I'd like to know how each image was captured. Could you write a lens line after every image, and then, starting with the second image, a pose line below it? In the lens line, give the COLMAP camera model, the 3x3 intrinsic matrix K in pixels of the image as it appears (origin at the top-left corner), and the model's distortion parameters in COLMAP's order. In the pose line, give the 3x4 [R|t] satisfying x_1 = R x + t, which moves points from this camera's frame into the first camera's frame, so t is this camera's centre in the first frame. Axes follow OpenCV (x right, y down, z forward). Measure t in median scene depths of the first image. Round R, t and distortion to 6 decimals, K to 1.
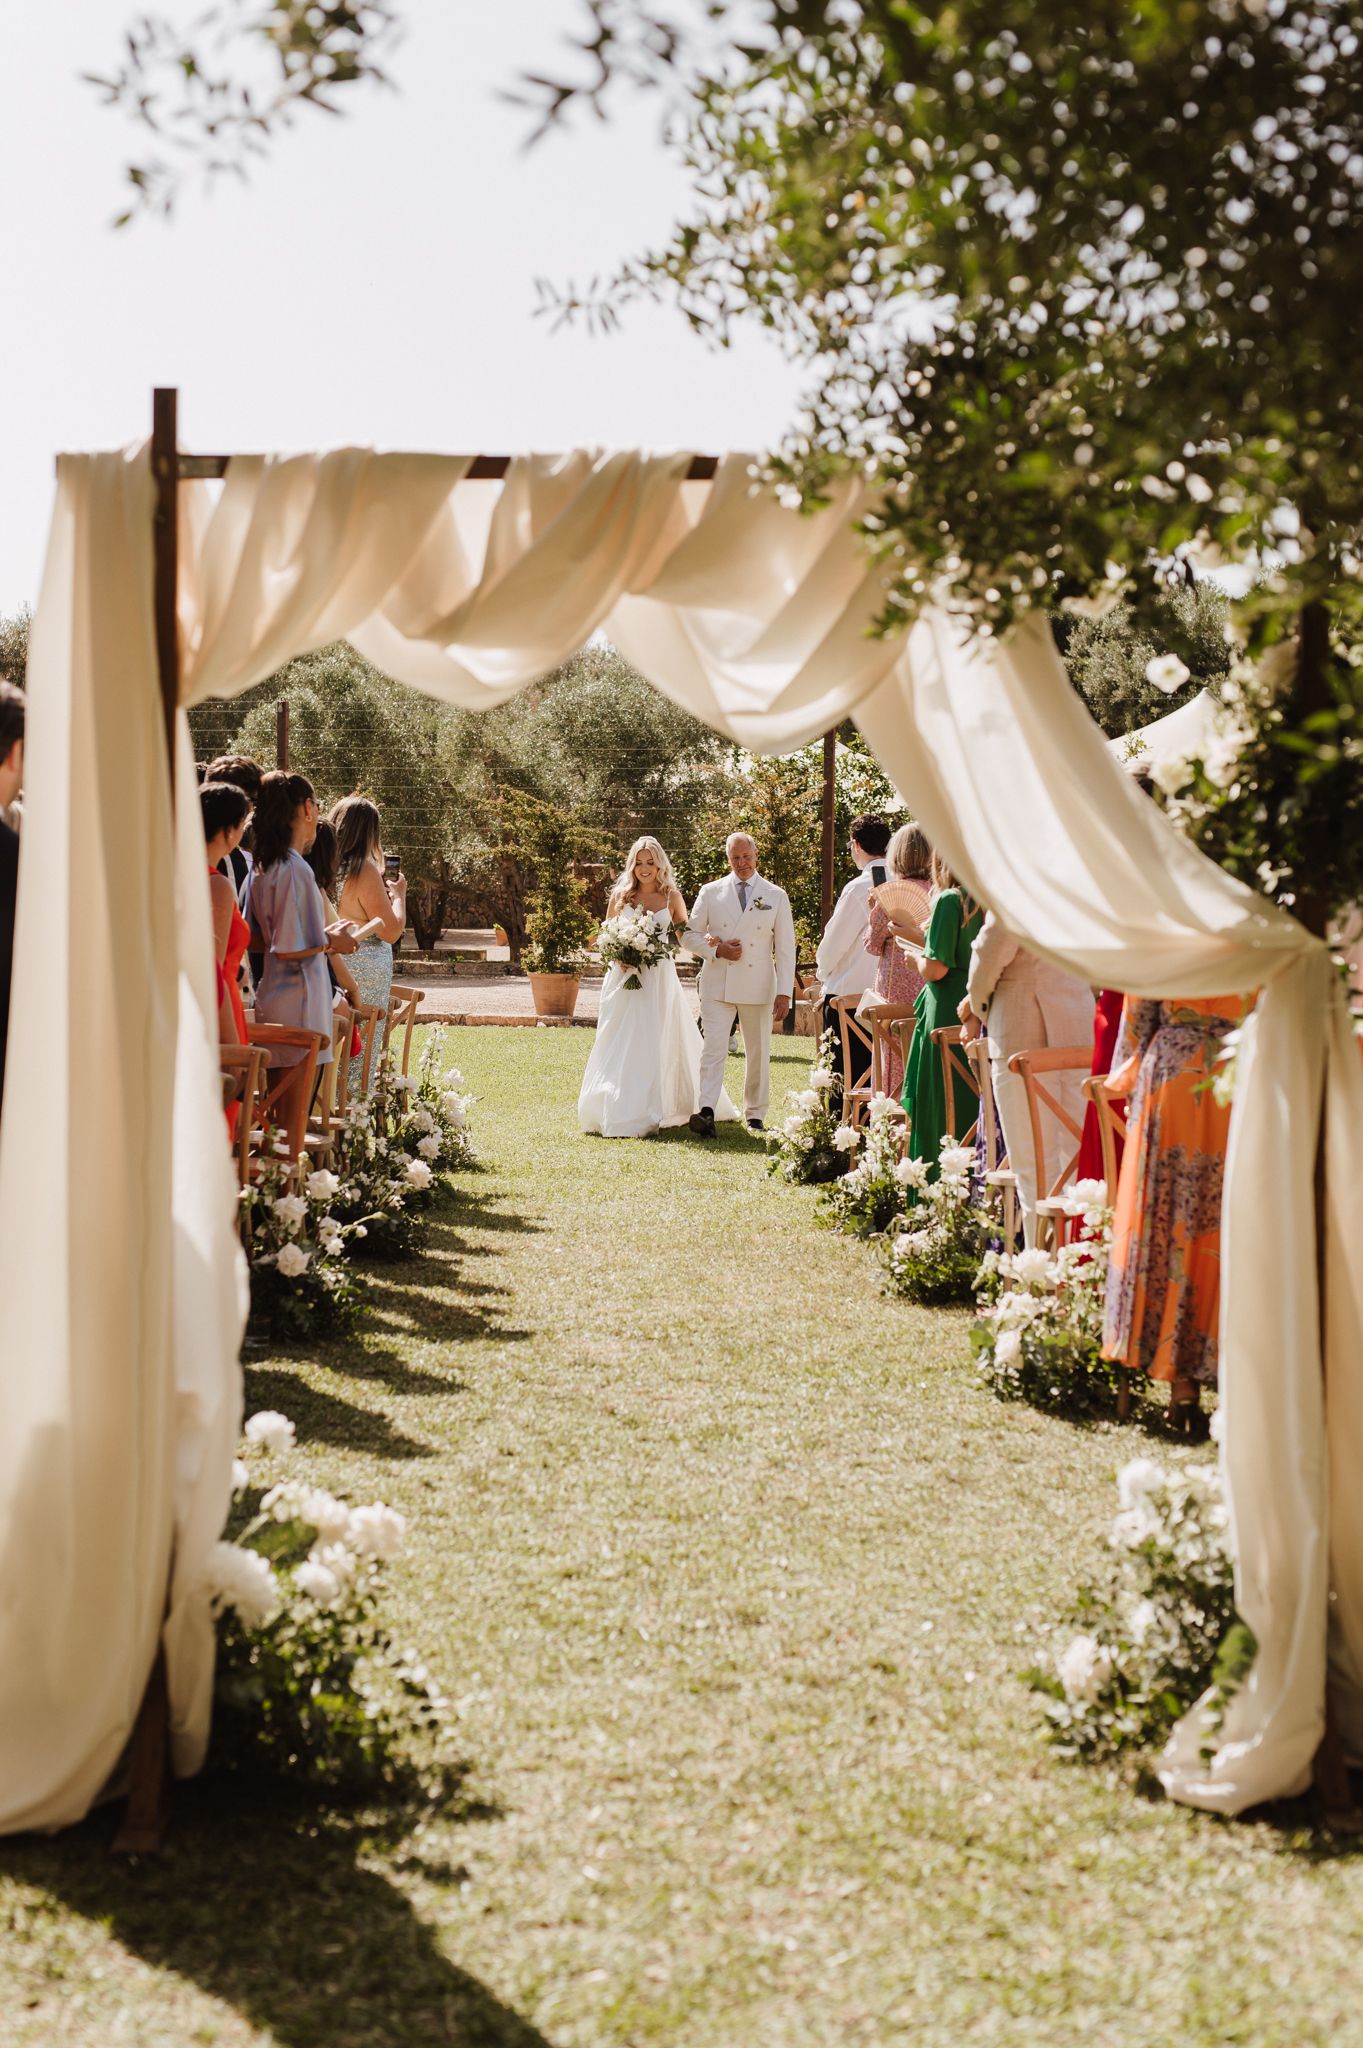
lens RADIAL K [[2932.7, 0, 676.4], [0, 2932.7, 896.3], [0, 0, 1]] dist [-0.015063, -0.002496]
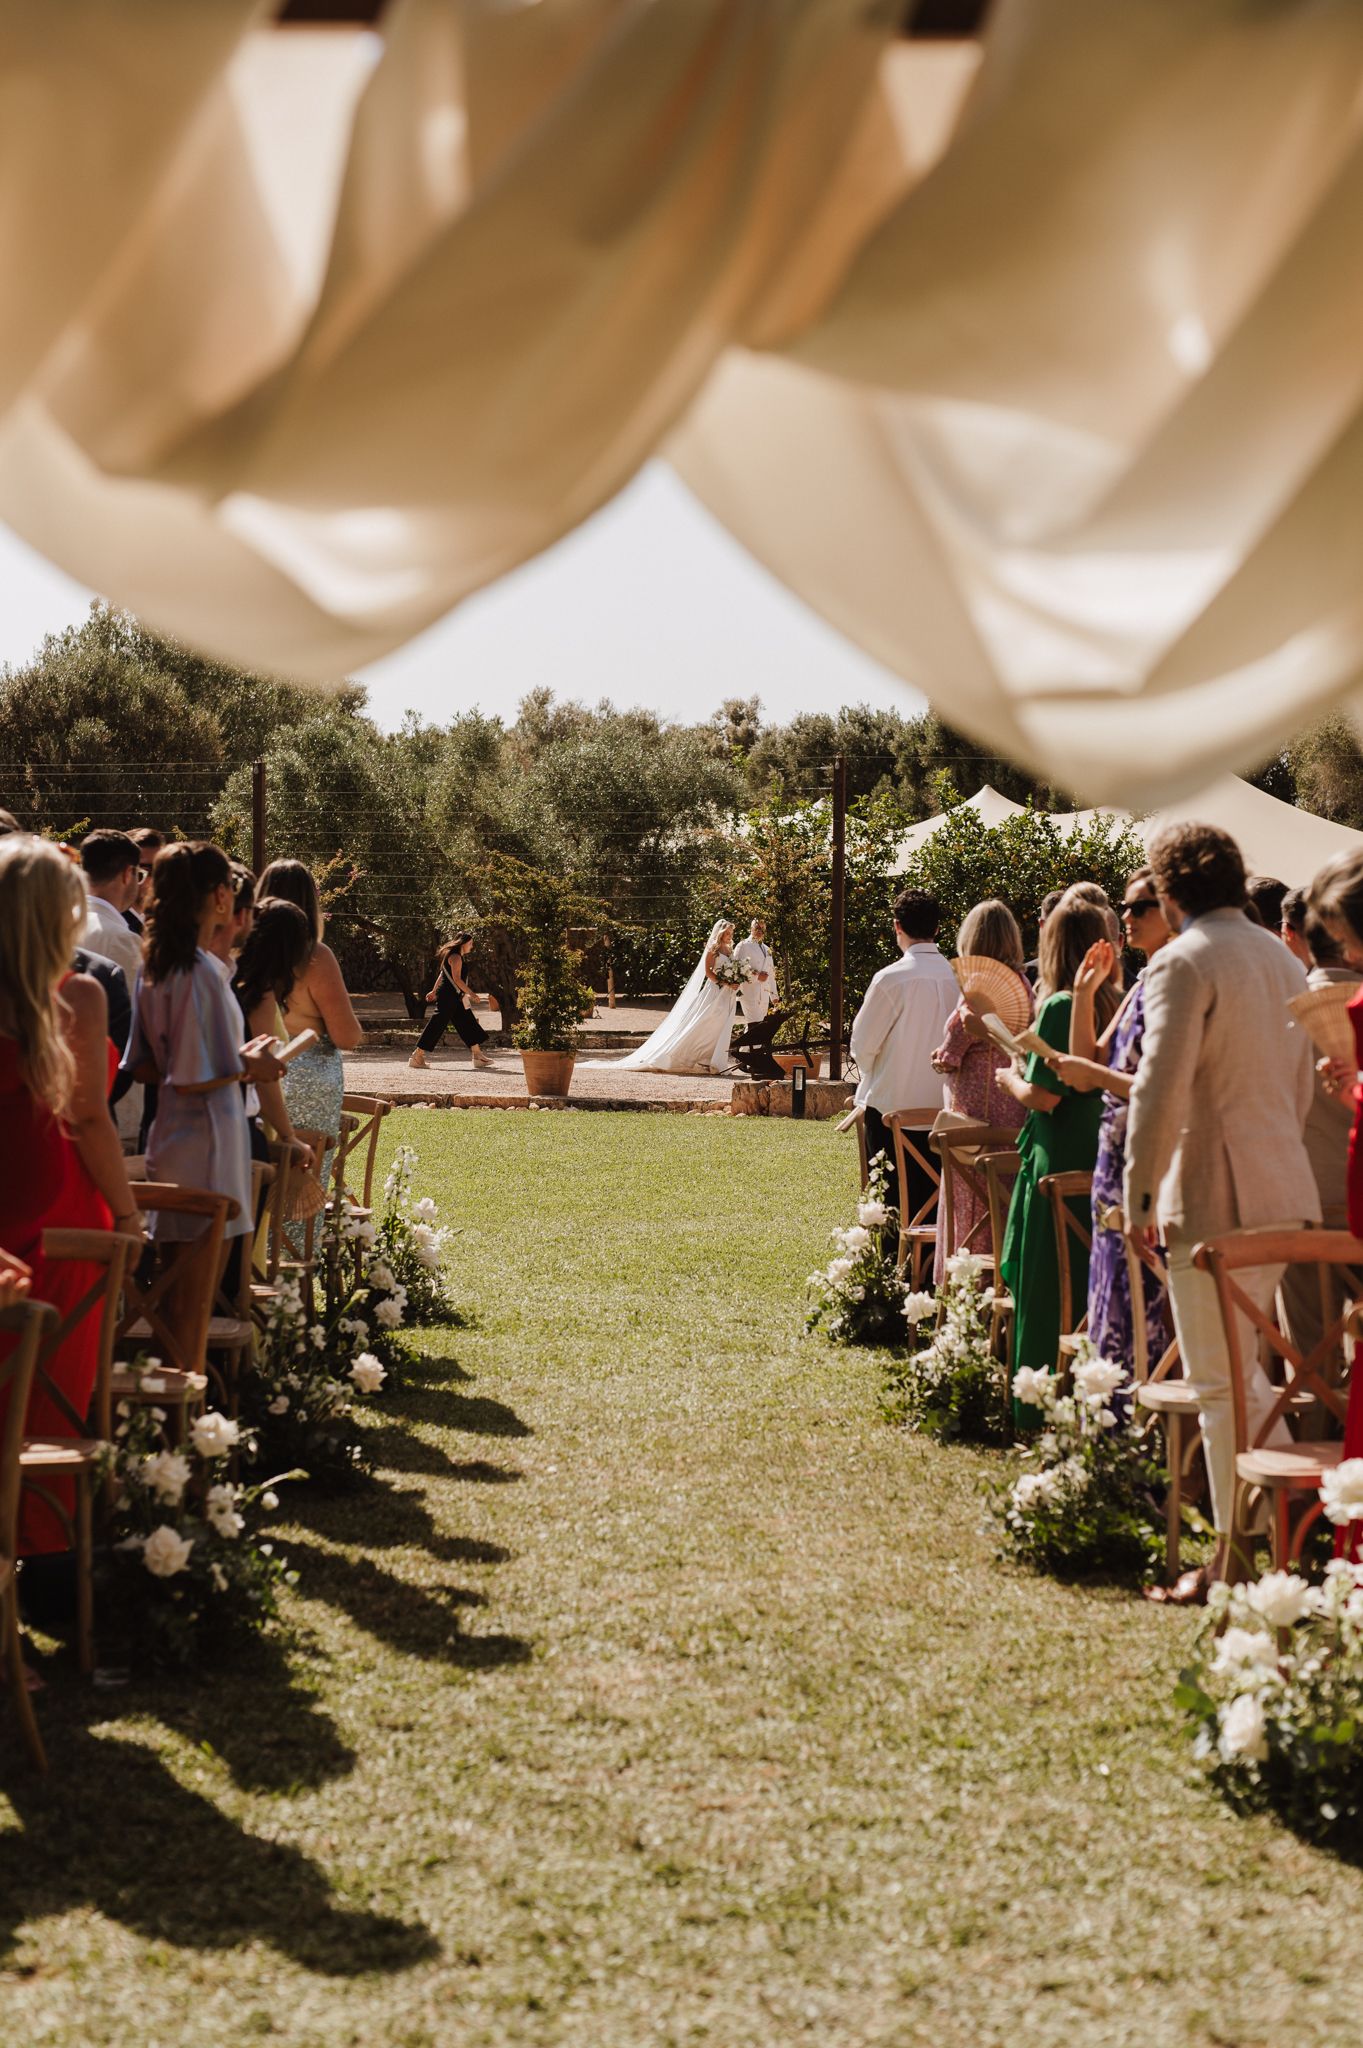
lens RADIAL K [[2866.8, 0, 681.5], [0, 2866.8, 1024.0], [0, 0, 1]] dist [-0.020916, -0.020512]
pose [[0.999985, -0.002431, 0.004912, -0.008007], [0.002316, 0.999725, 0.023337, -0.009629], [-0.004967, -0.023326, 0.999716, 0.203959]]
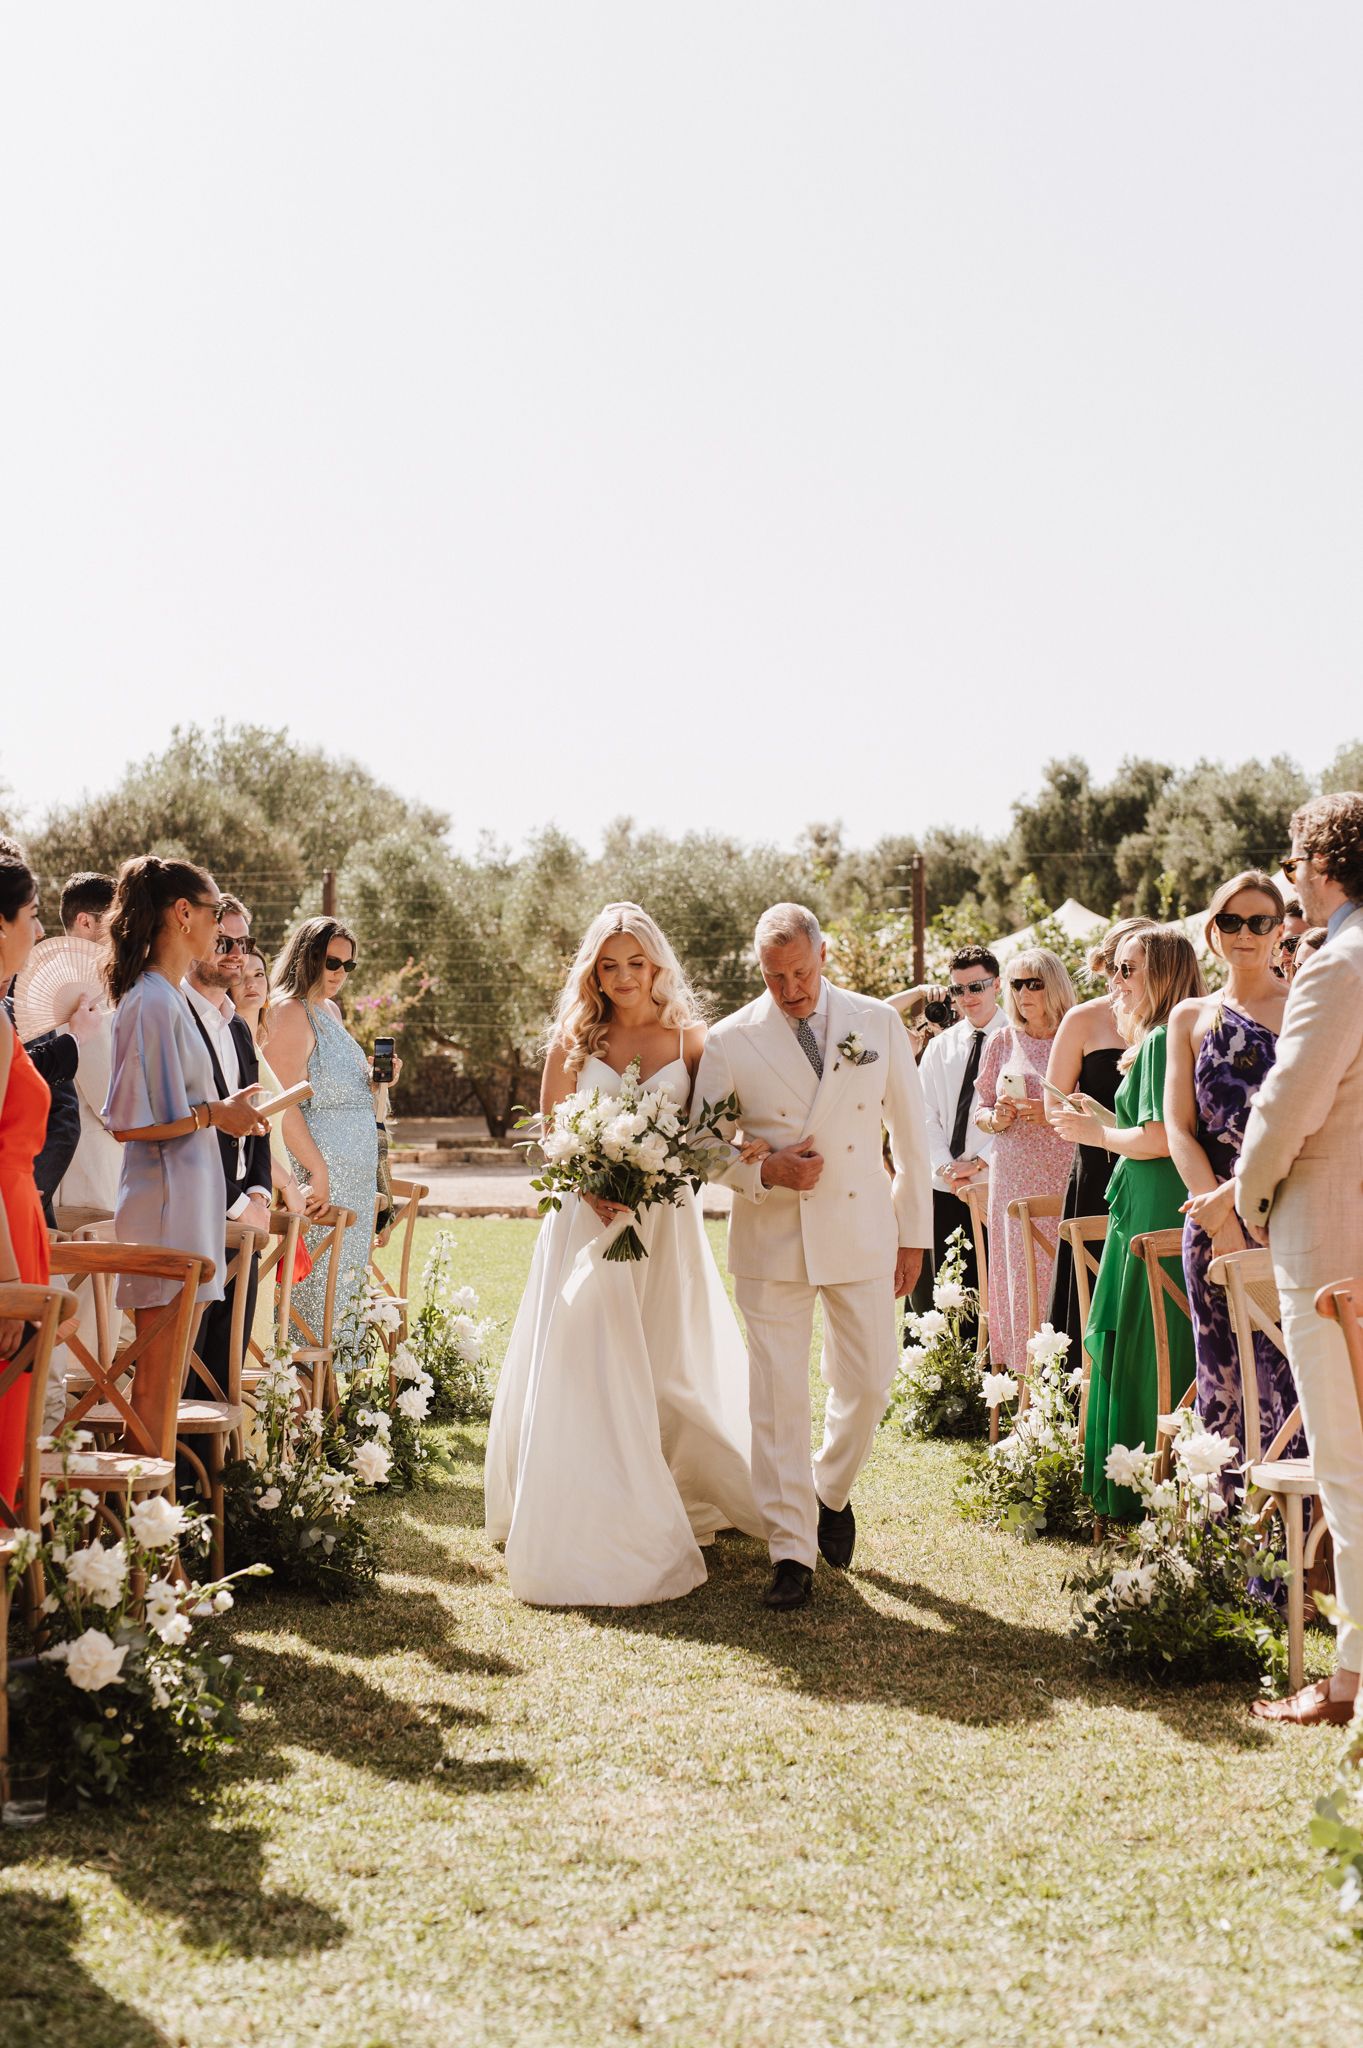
lens RADIAL K [[2855.3, 0, 681.5], [0, 2855.3, 1024.0], [0, 0, 1]] dist [-0.006412, 0.007102]
pose [[0.999574, -0.013965, -0.025610, 0.000666], [0.013421, 0.999683, -0.021319, 0.007483], [0.025900, 0.020966, 0.999445, 0.271303]]
